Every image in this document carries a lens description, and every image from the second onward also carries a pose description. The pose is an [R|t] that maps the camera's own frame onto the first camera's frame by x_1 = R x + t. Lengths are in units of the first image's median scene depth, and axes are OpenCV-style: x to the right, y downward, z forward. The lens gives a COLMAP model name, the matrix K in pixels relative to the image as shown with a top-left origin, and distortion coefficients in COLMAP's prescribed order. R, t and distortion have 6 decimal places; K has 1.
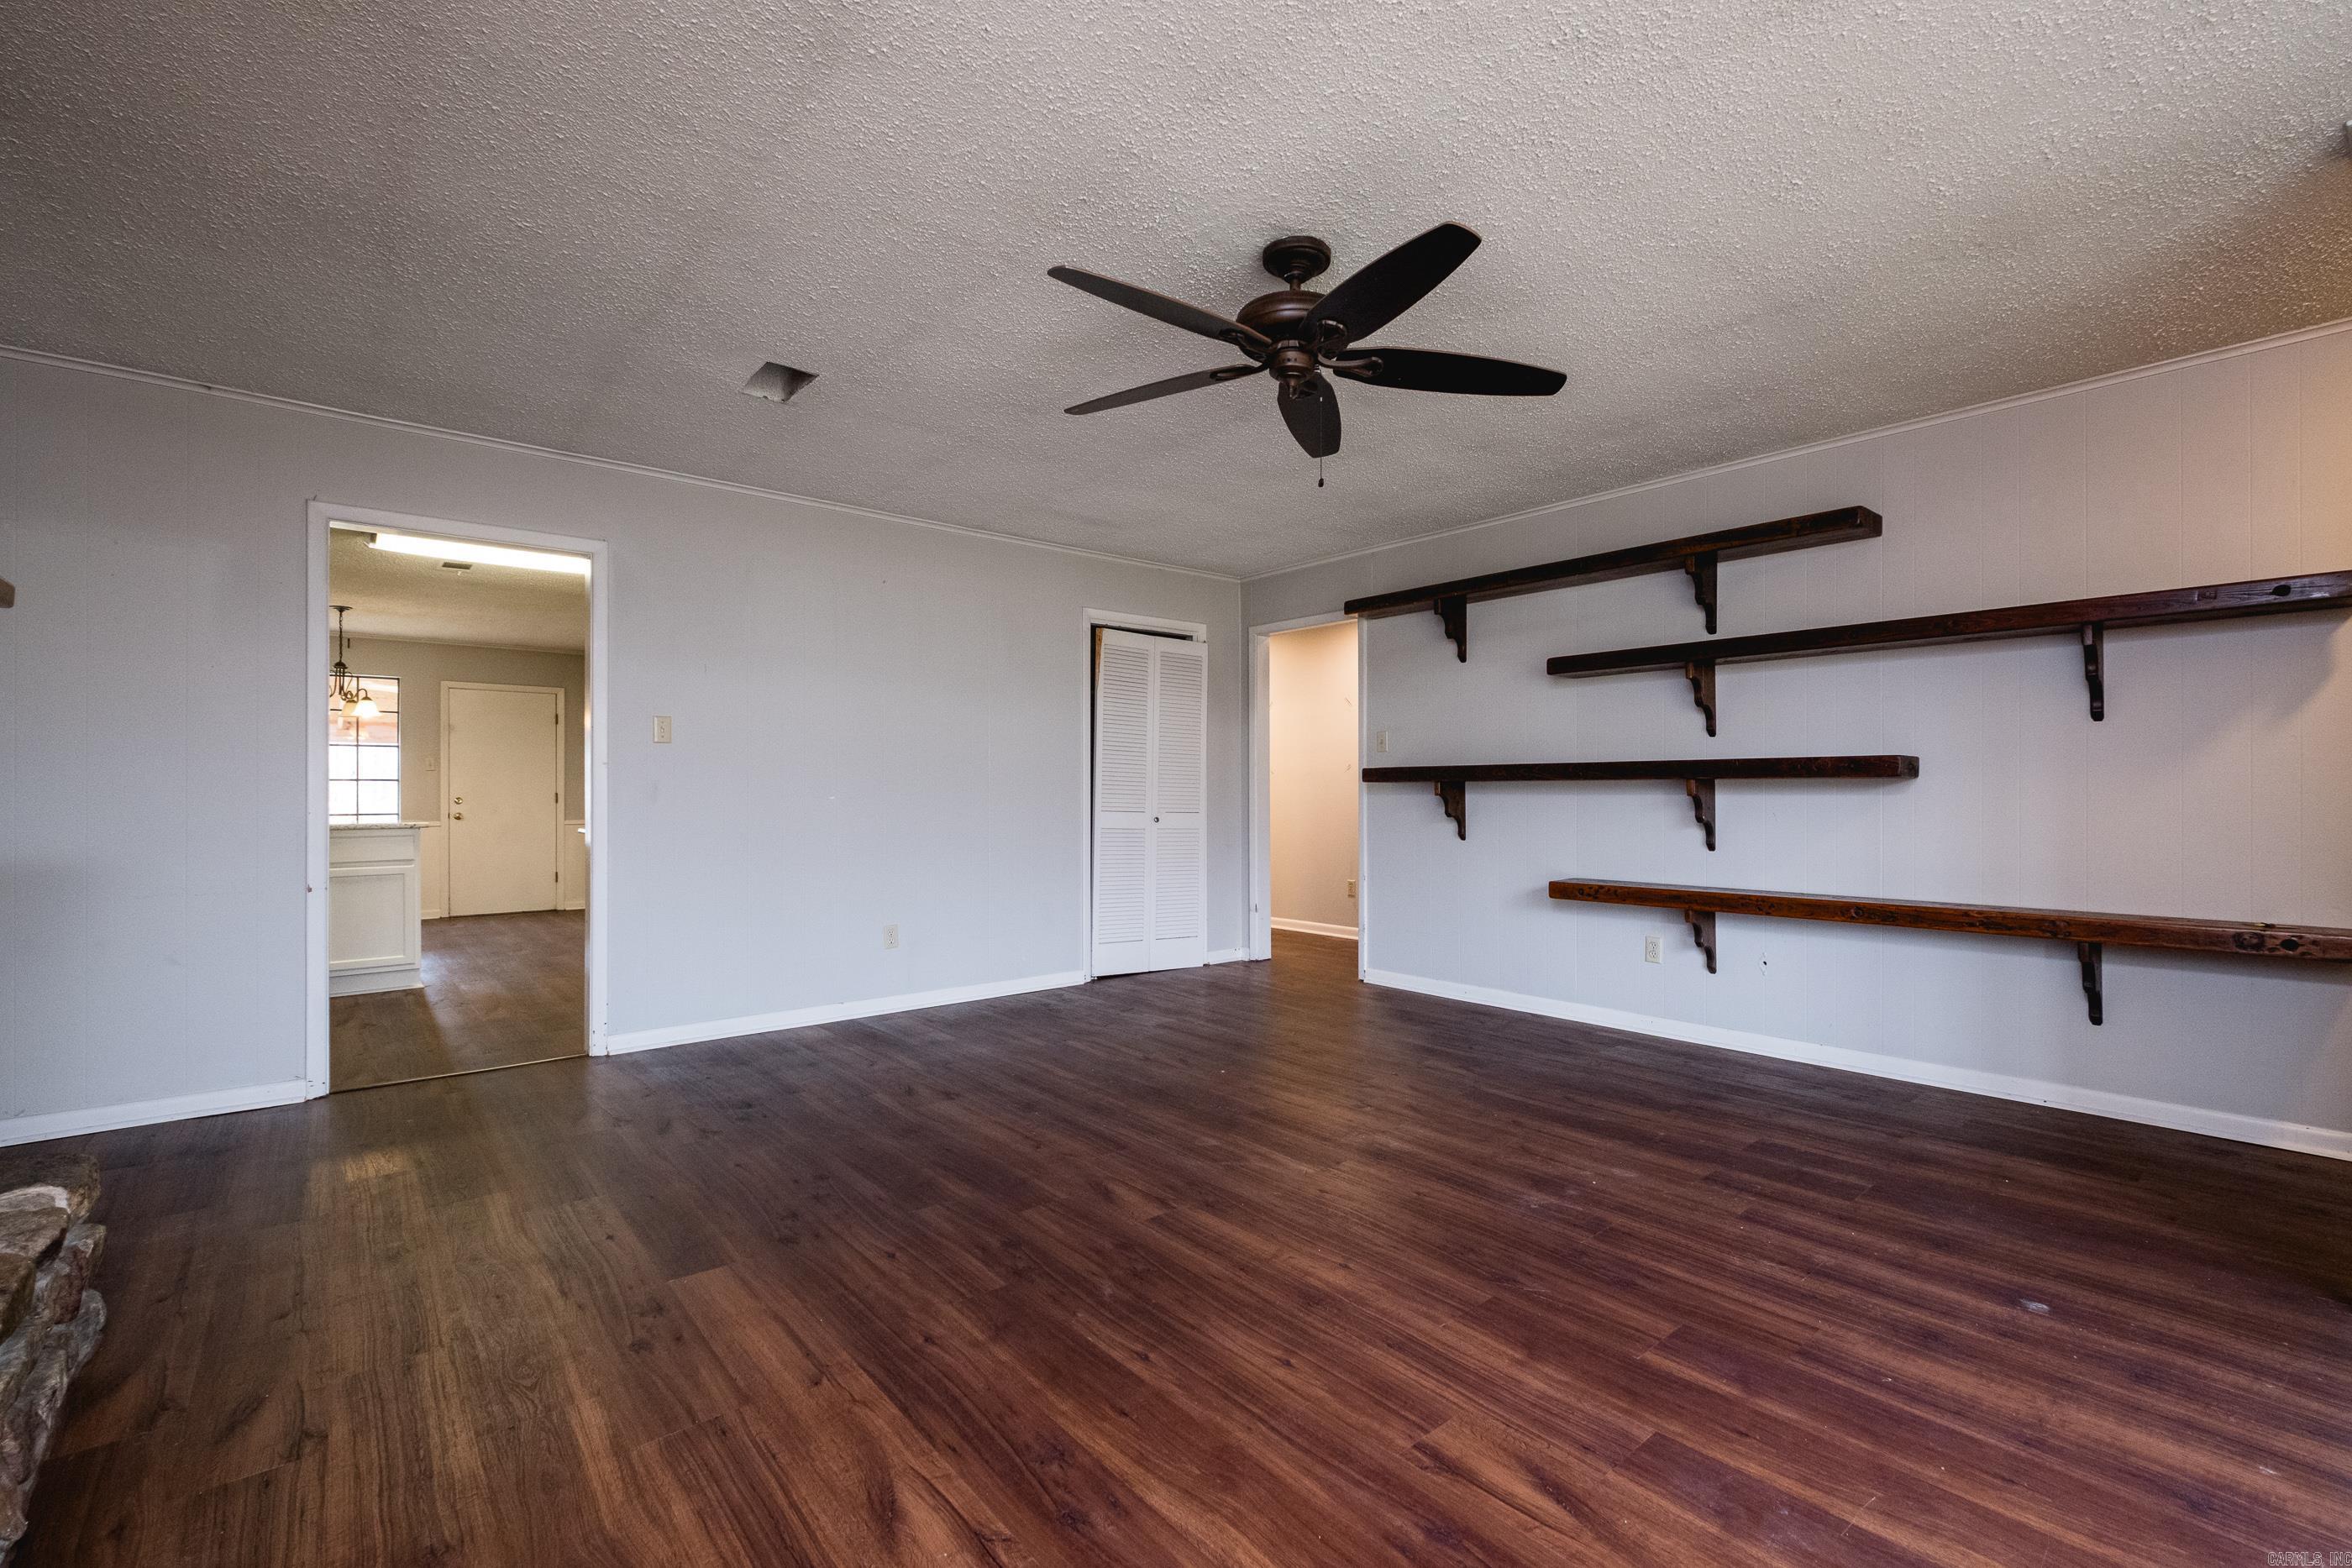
lens RADIAL K [[1012.4, 0, 1147.7], [0, 1012.4, 807.4], [0, 0, 1]] dist [0.007445, -0.004865]
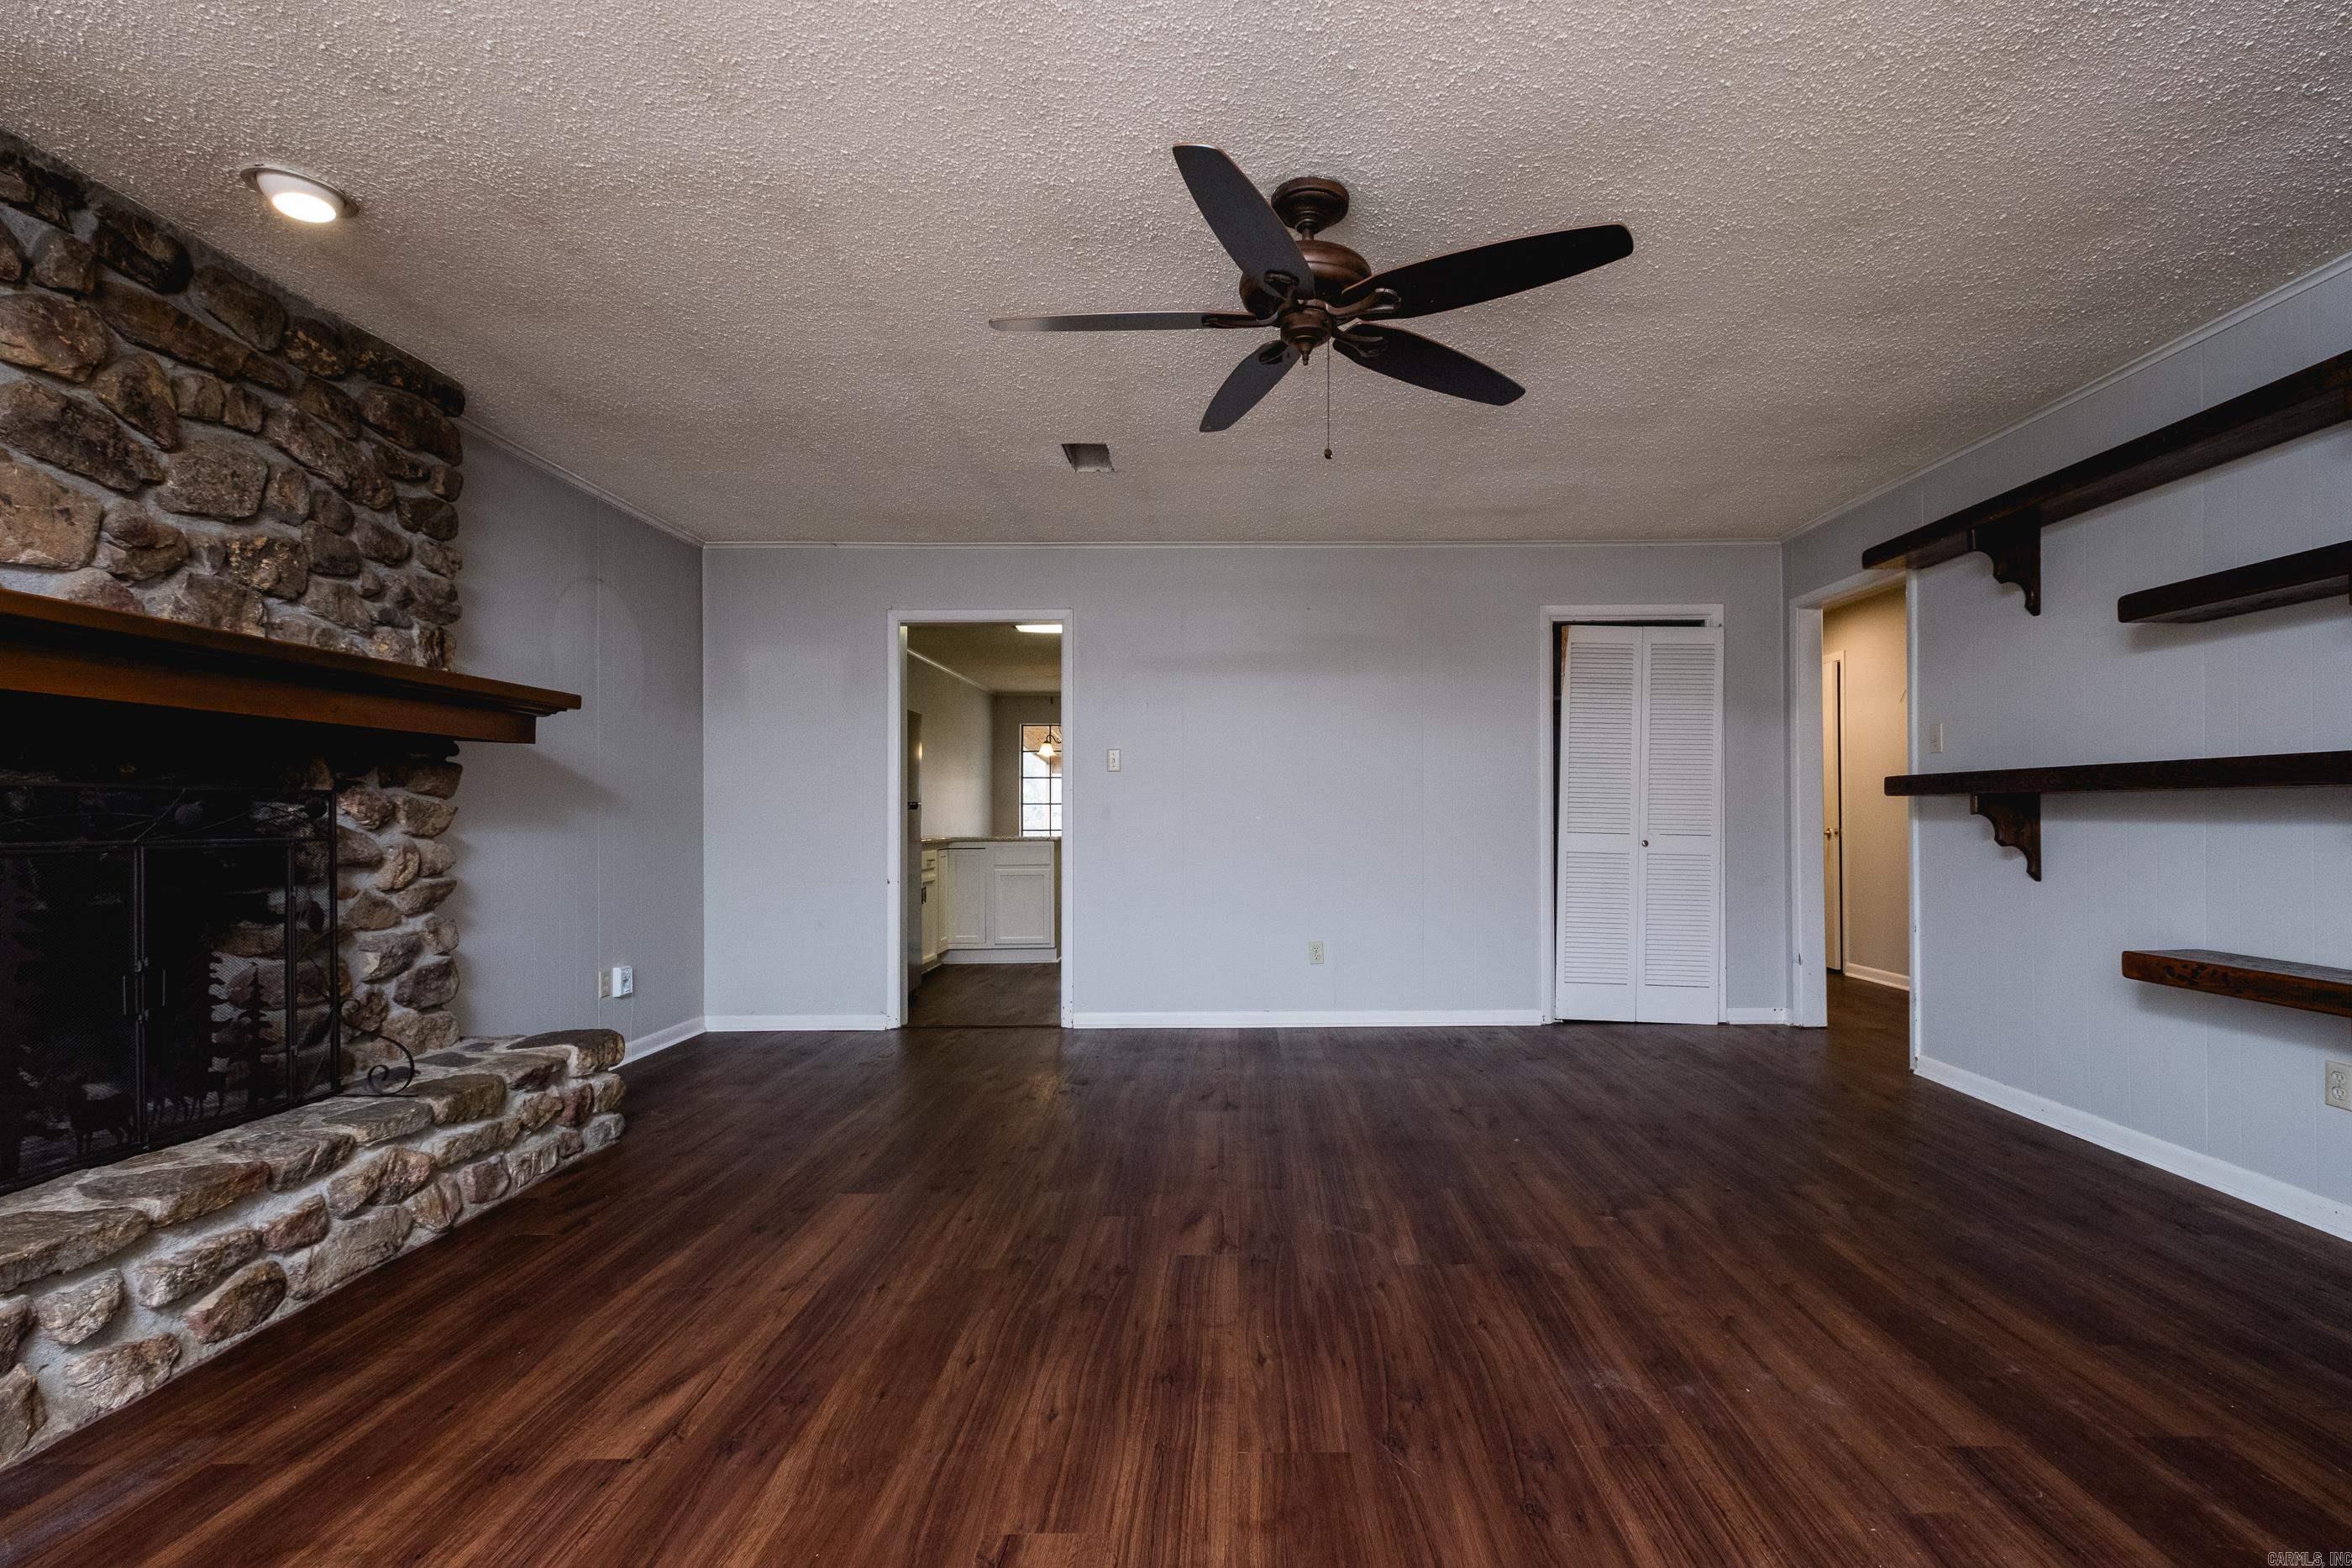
lens RADIAL K [[1012.4, 0, 1219.6], [0, 1012.4, 840.4], [0, 0, 1]] dist [0.007445, -0.004865]
pose [[0.773519, 0.014509, -0.633607, 0.505044], [-0.004142, 0.999832, 0.017839, -0.008456], [0.633759, -0.011174, 0.773450, 0.214948]]
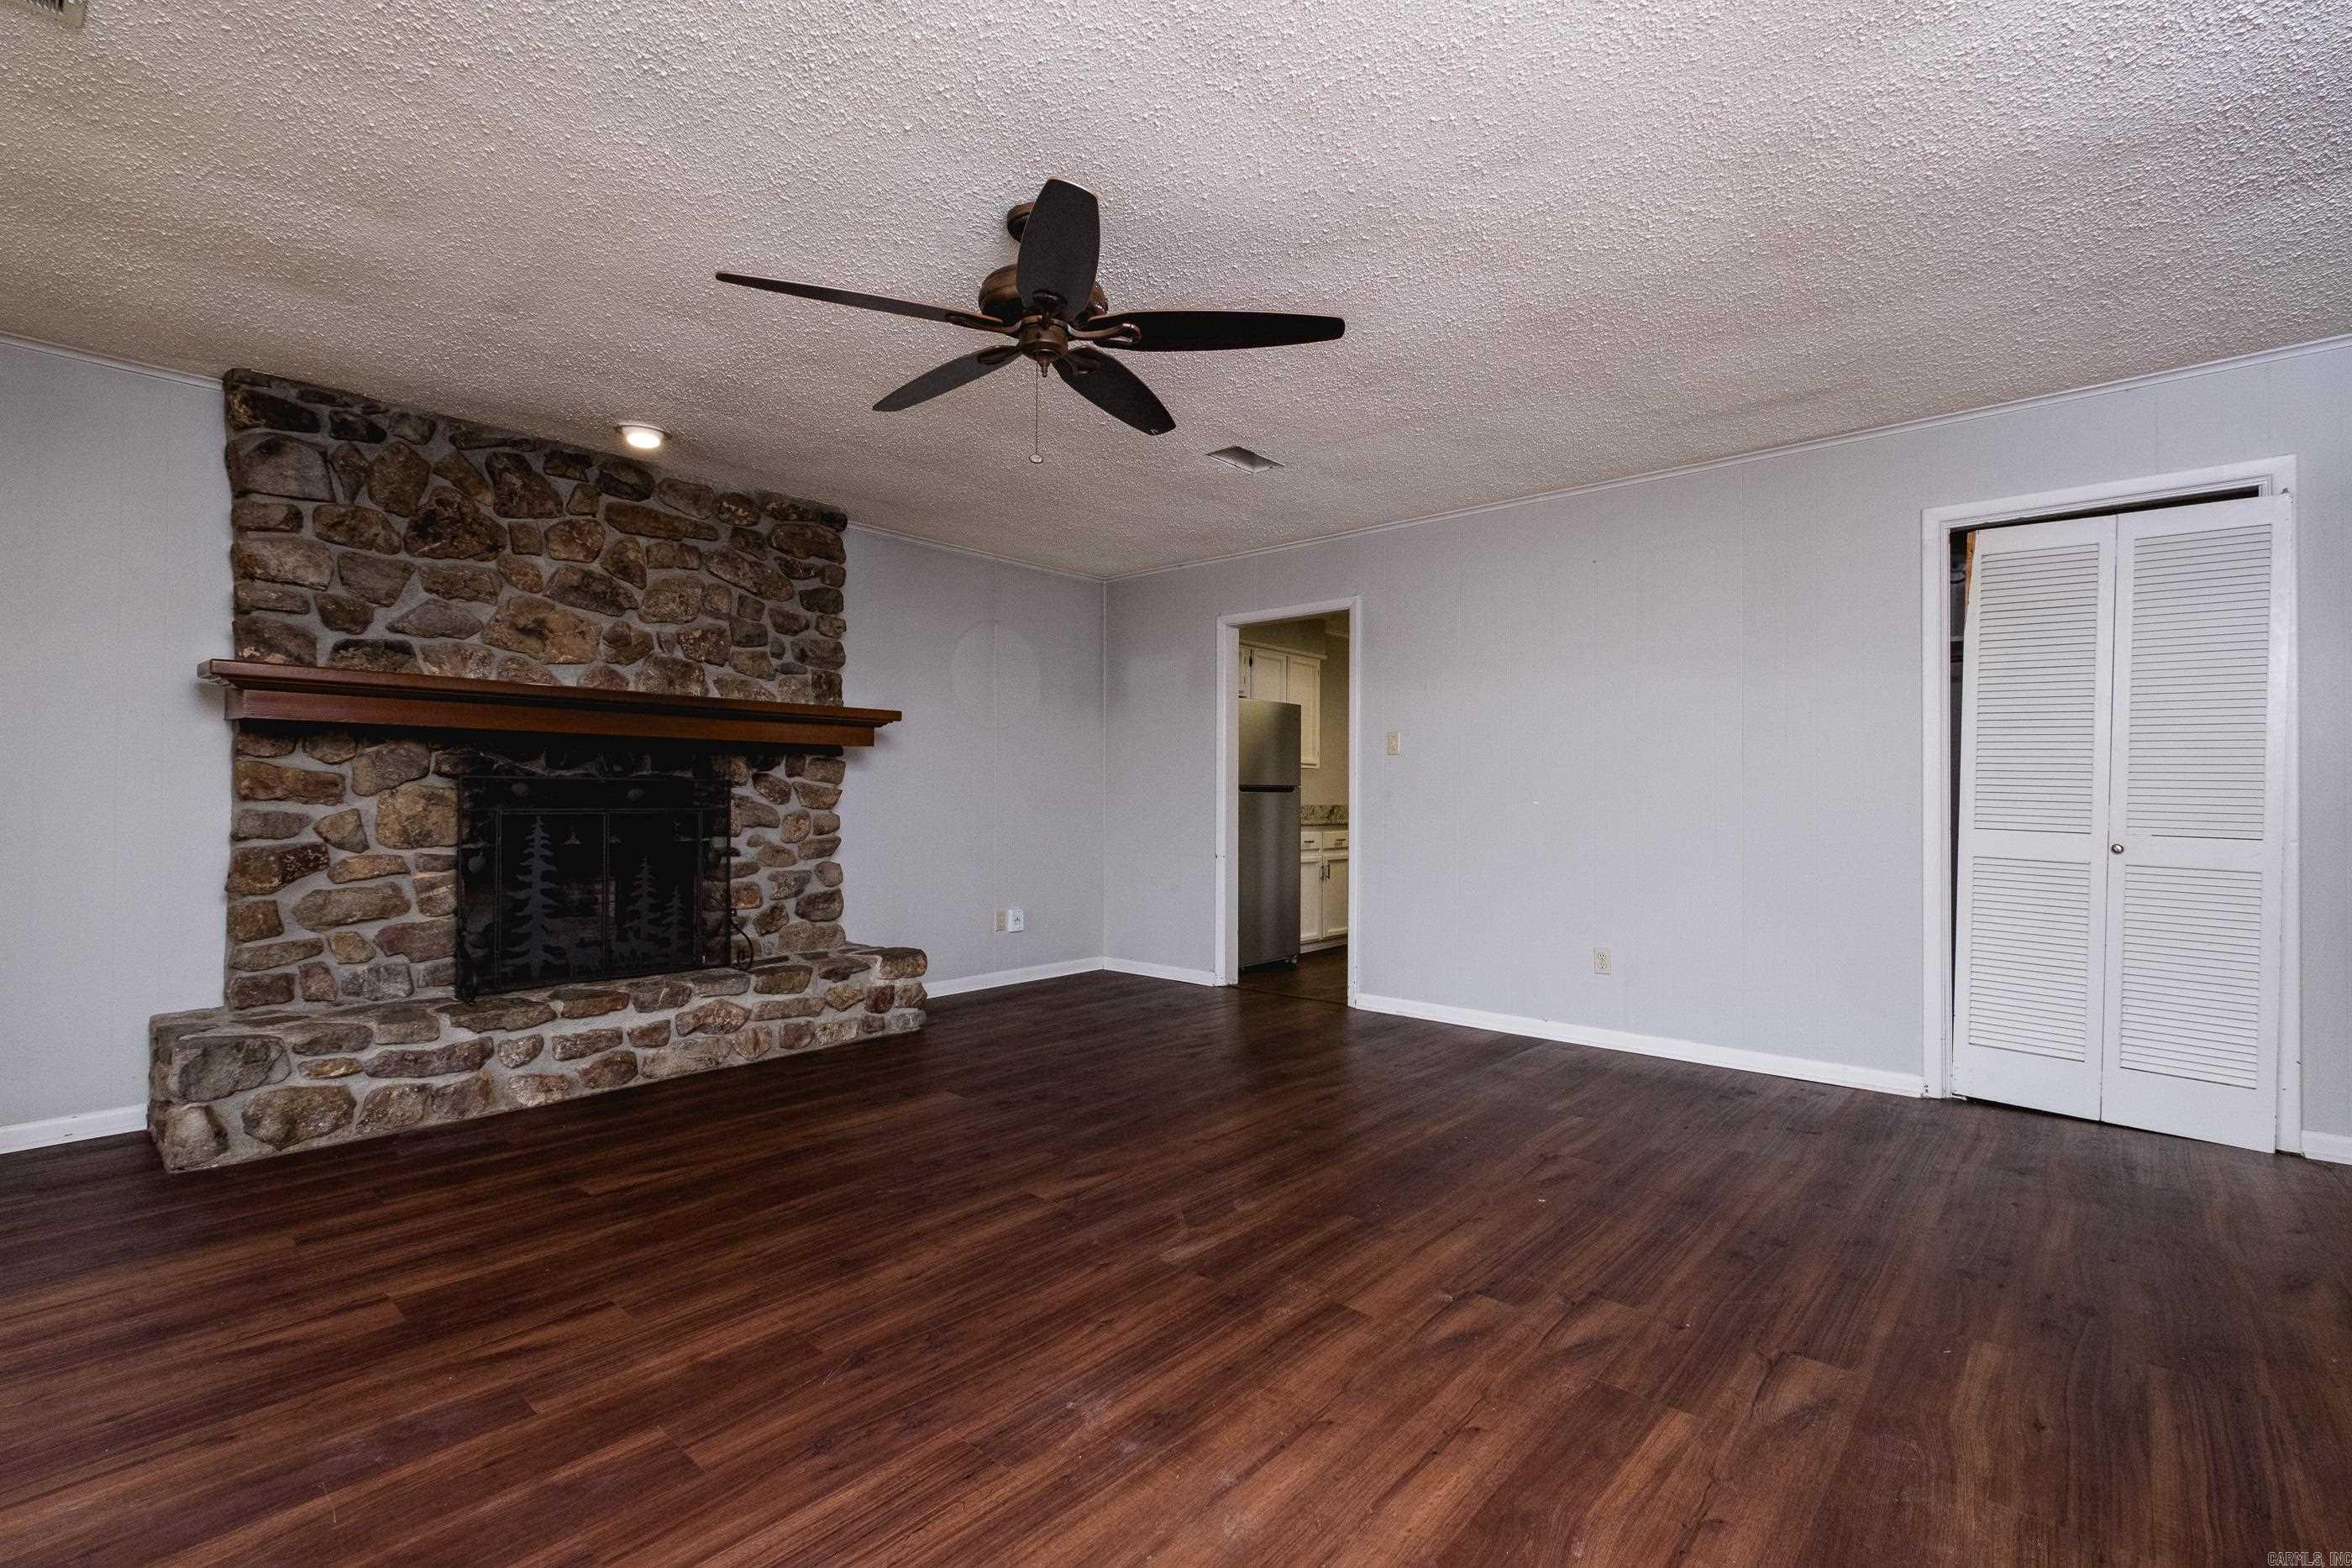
lens RADIAL K [[1012.4, 0, 1203.6], [0, 1012.4, 800.8], [0, 0, 1]] dist [0.007445, -0.004865]
pose [[0.179215, 0.005251, -0.983796, 0.860839], [-0.014611, 0.999890, 0.002676, -0.013995], [0.983701, 0.013895, 0.179272, 0.773173]]
